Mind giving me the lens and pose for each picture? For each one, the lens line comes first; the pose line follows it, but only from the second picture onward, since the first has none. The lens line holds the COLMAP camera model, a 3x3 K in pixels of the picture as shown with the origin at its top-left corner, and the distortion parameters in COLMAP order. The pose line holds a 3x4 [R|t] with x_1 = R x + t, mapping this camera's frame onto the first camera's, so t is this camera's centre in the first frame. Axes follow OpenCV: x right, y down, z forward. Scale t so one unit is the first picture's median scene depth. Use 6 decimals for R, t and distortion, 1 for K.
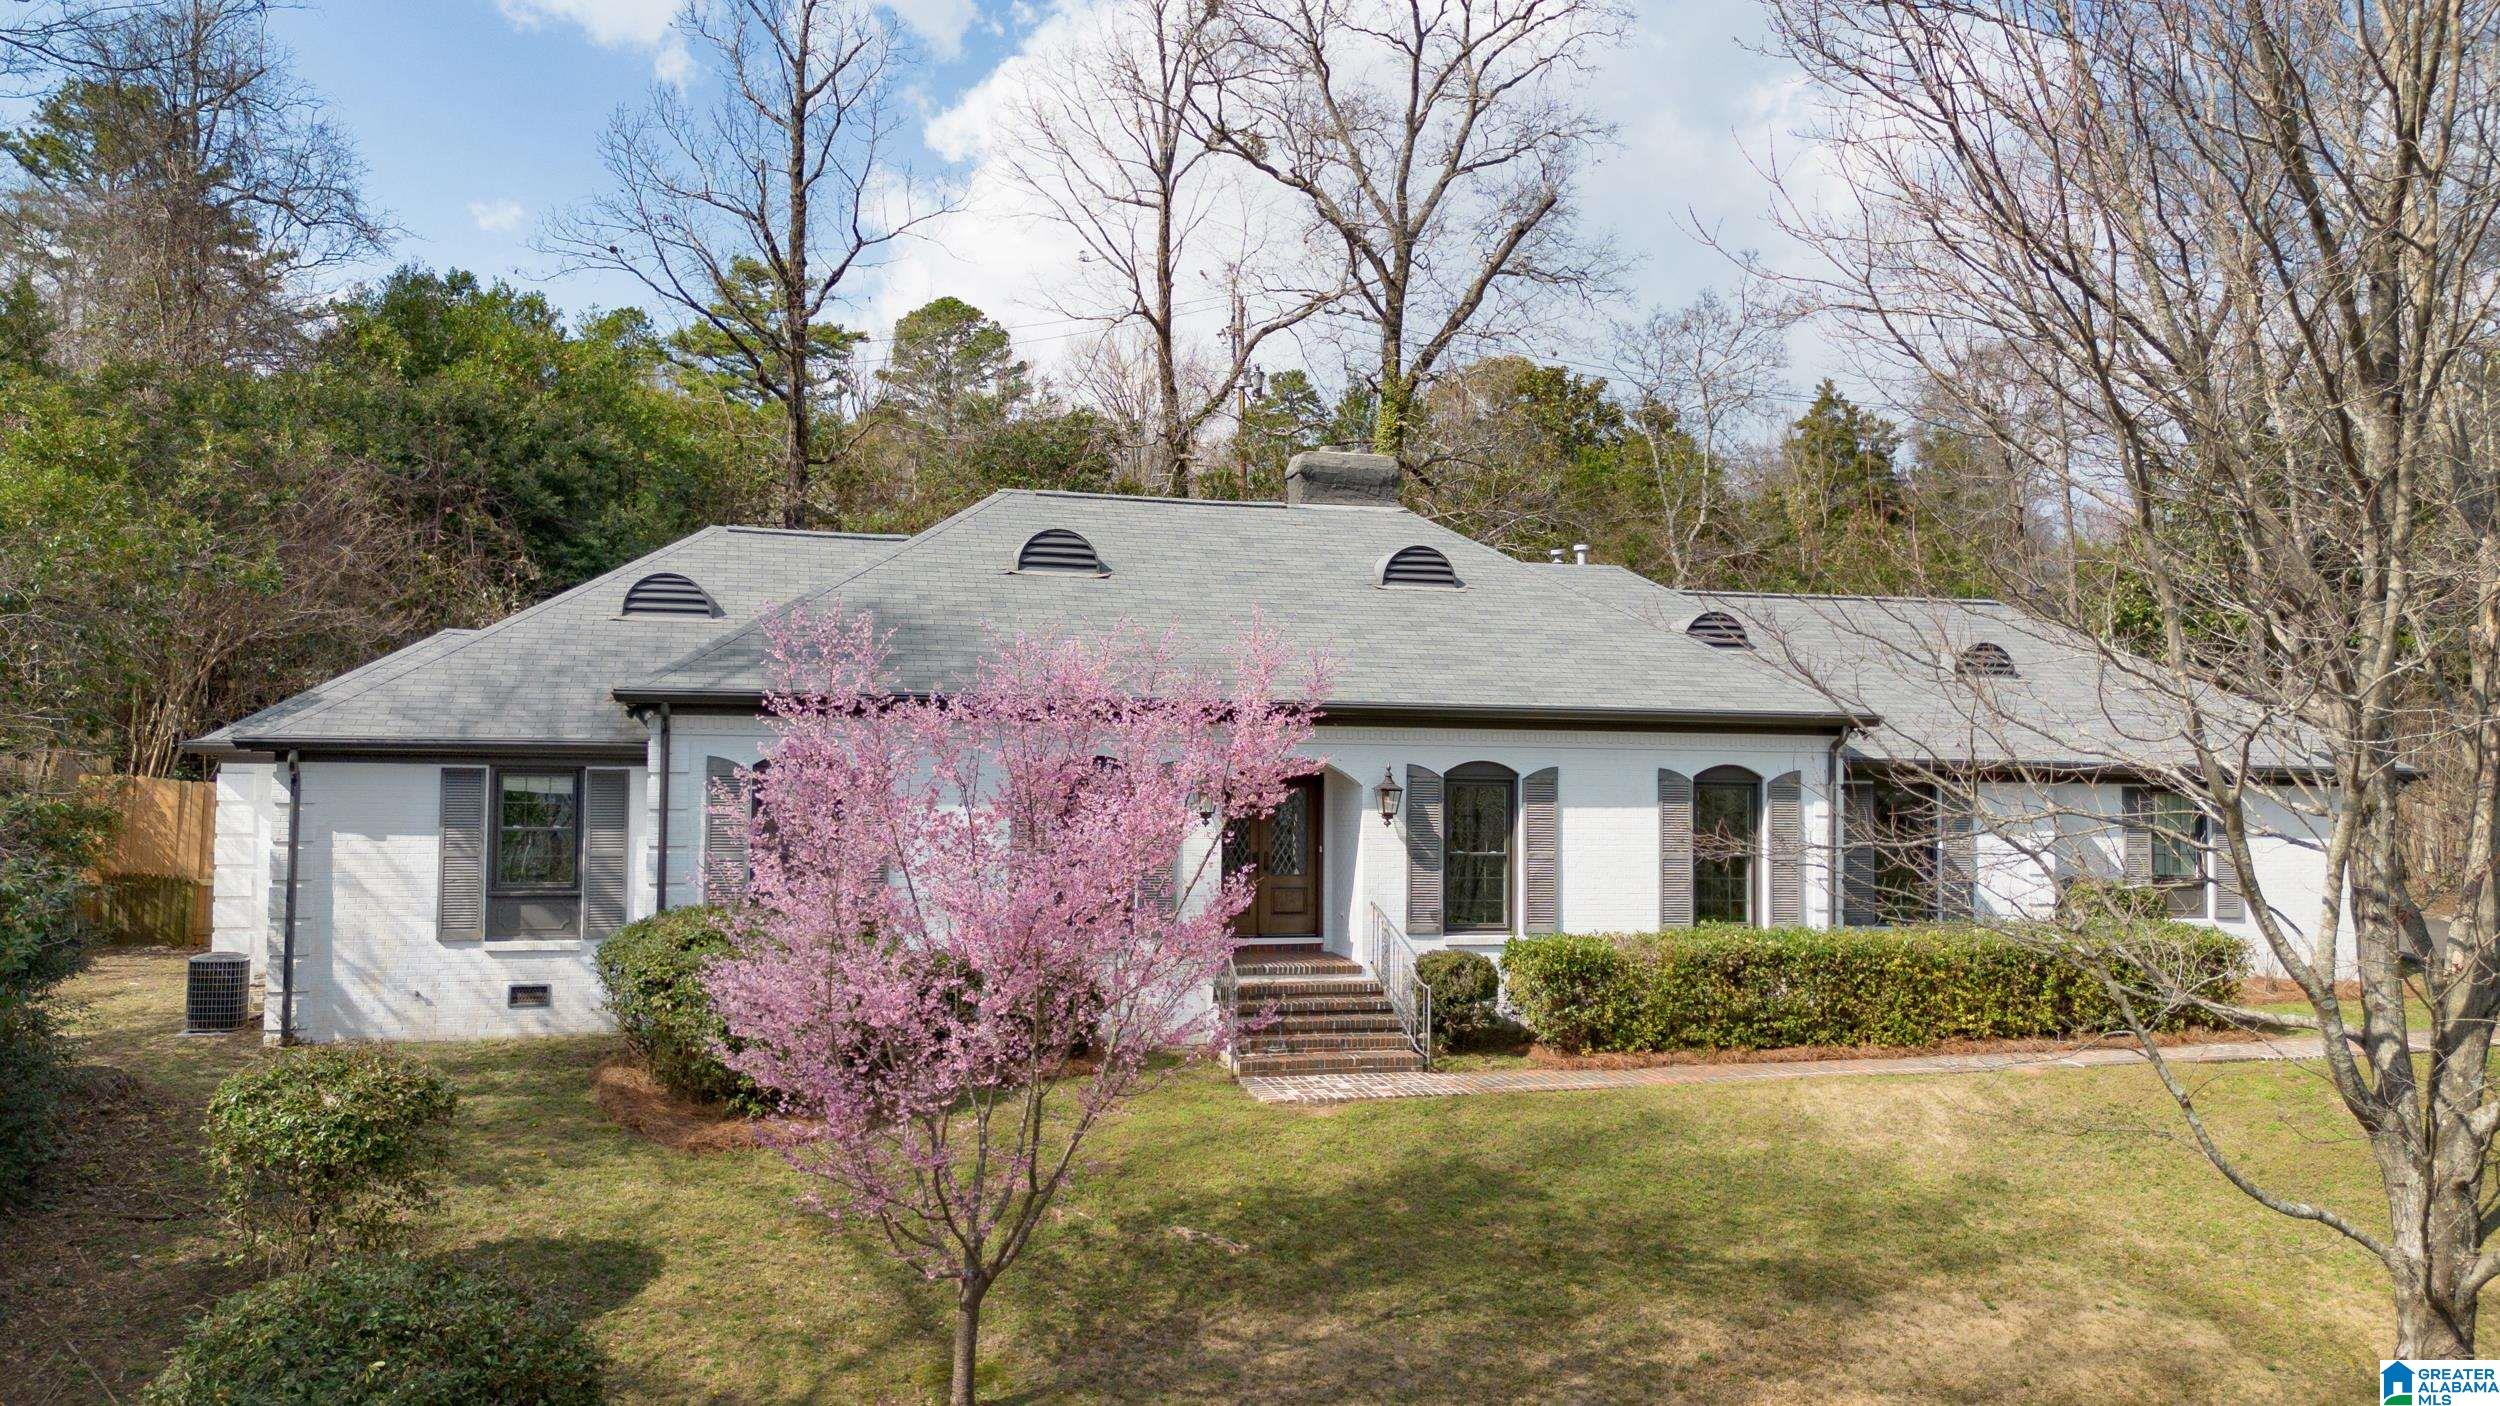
lens RADIAL K [[1864.2, 0, 1203.8], [0, 1864.2, 704.6], [0, 0, 1]] dist [0.113281, -0.100472]
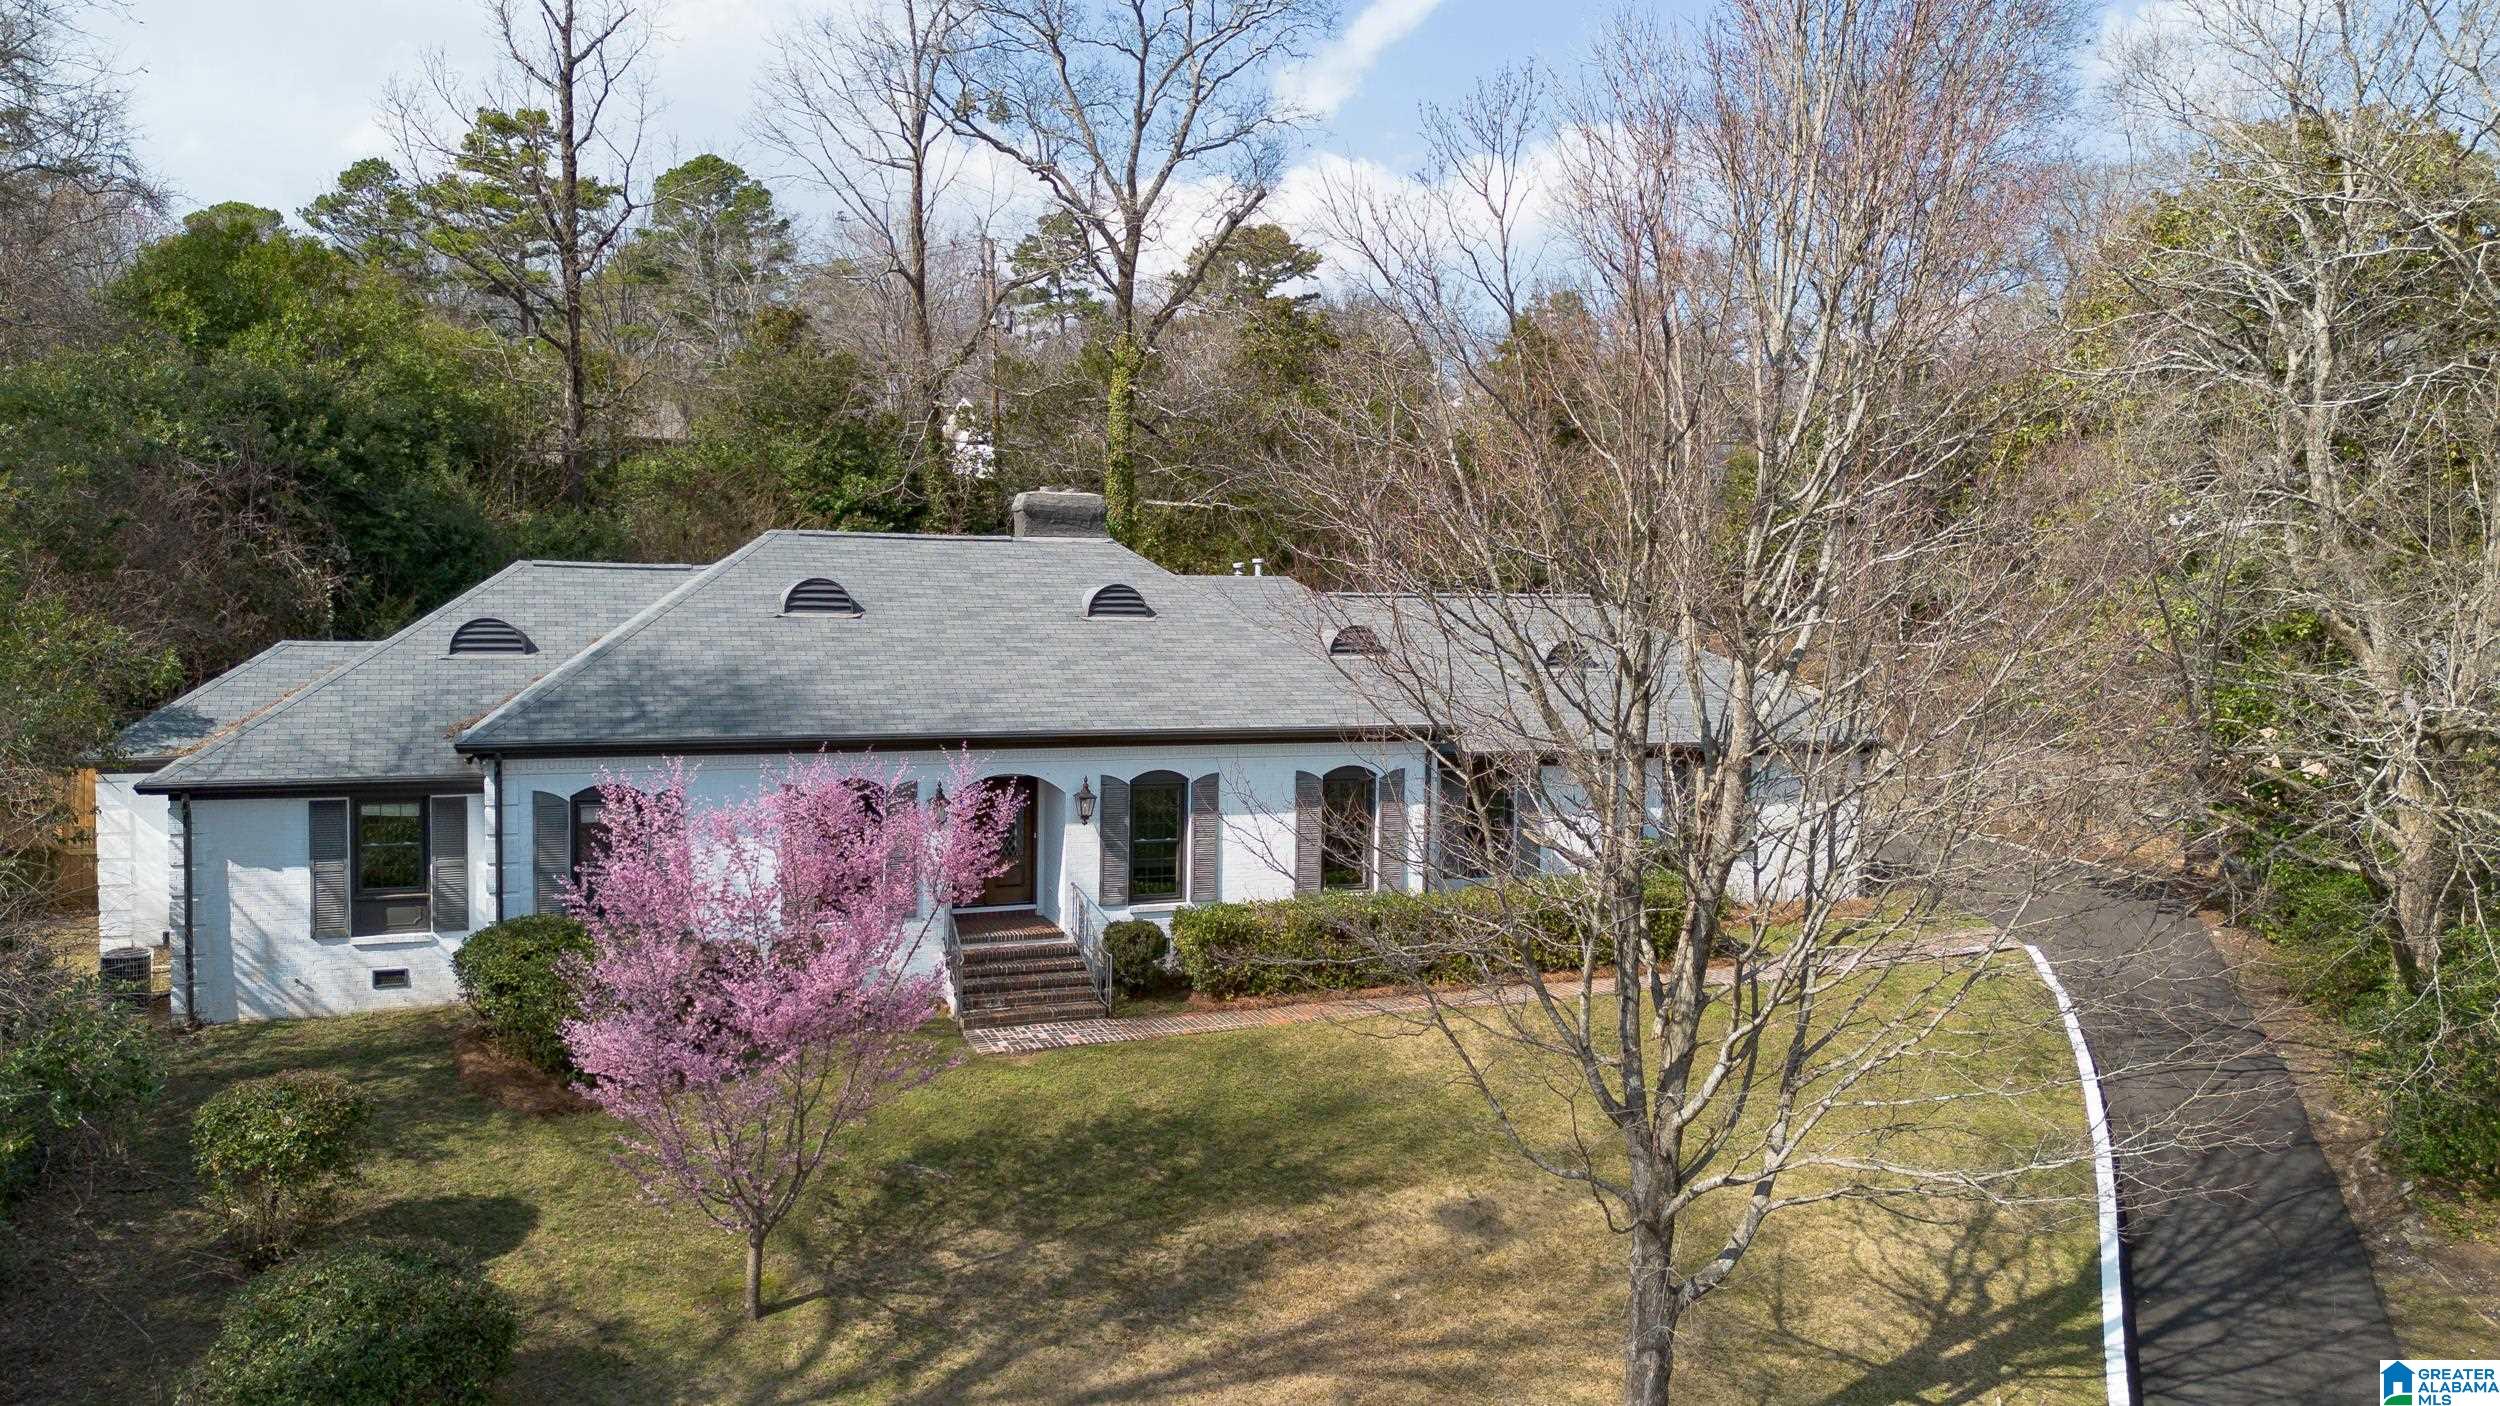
lens RADIAL K [[1864.2, 0, 1203.8], [0, 1864.2, 704.6], [0, 0, 1]] dist [0.113281, -0.100472]
pose [[0.993032, -0.003034, 0.117808, 0.028795], [-0.010014, 0.993880, 0.110008, -0.157709], [-0.117421, -0.110421, 0.986924, -0.264435]]
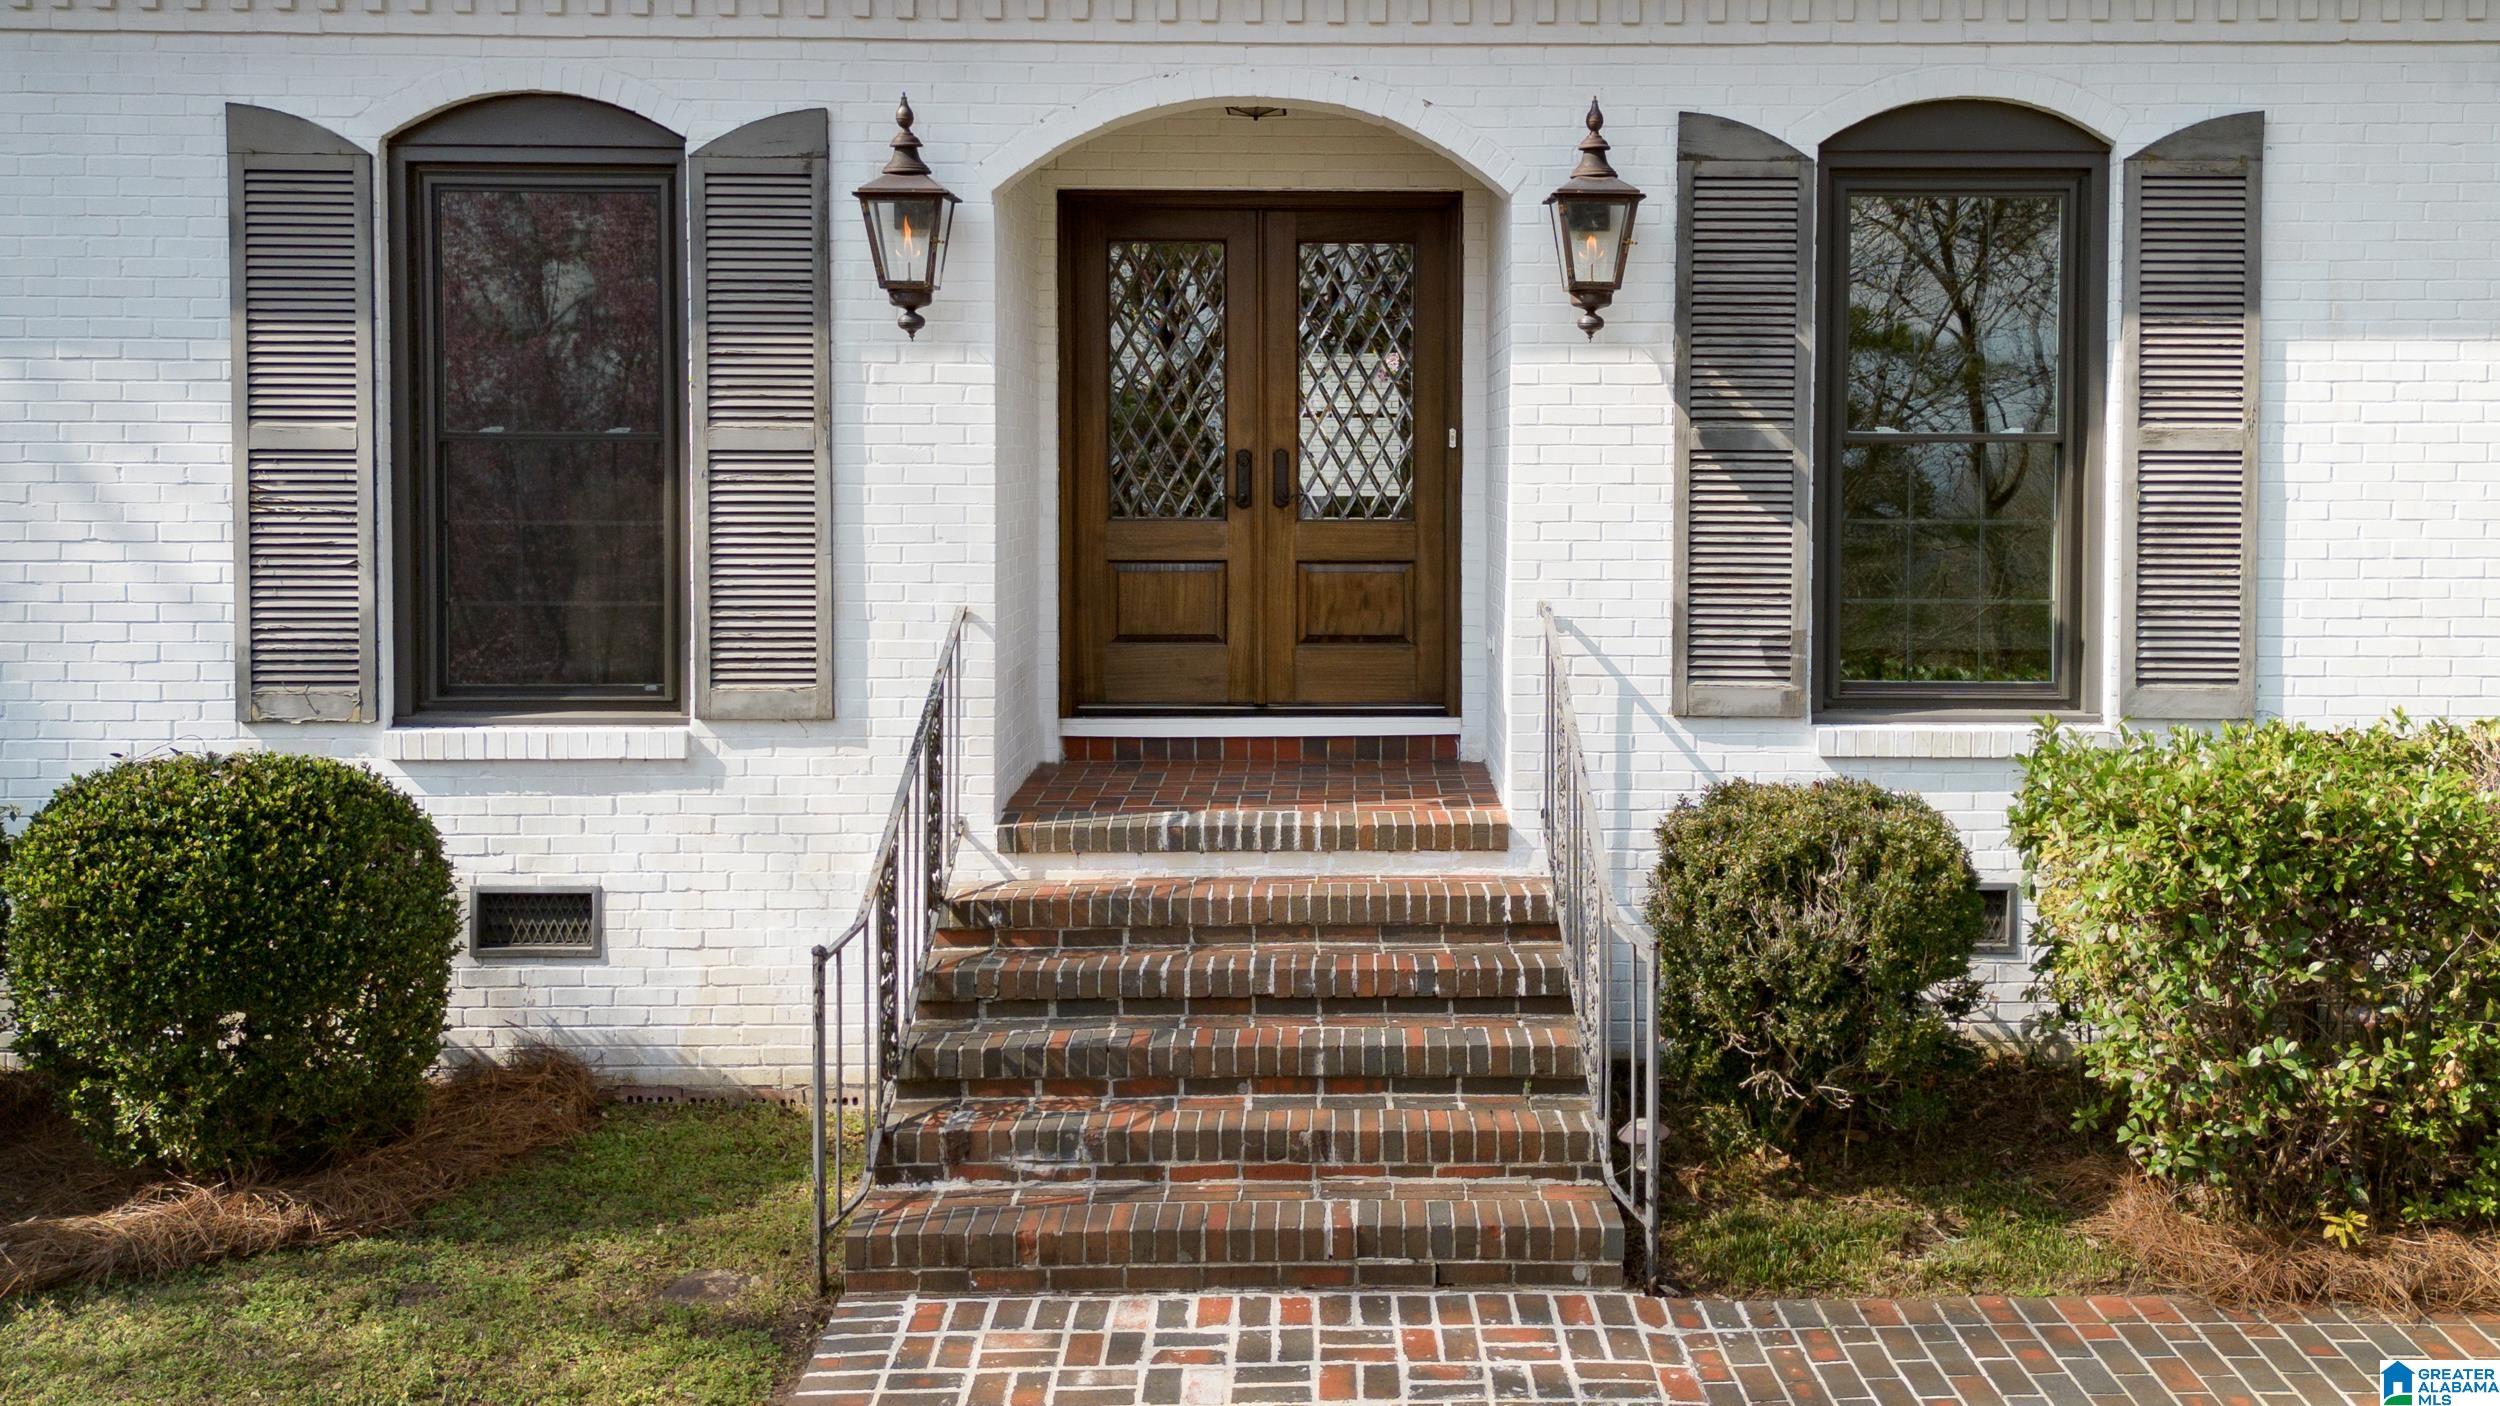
lens RADIAL K [[2200.0, 0, 1348.3], [0, 2200.0, 509.3], [0, 0, 1]] dist [0.007105, 0.001036]
pose [[0.966786, -0.003421, -0.255564, 0.145770], [0.018339, 0.998262, 0.056013, 0.071910], [0.254928, -0.058839, 0.965168, 0.668672]]
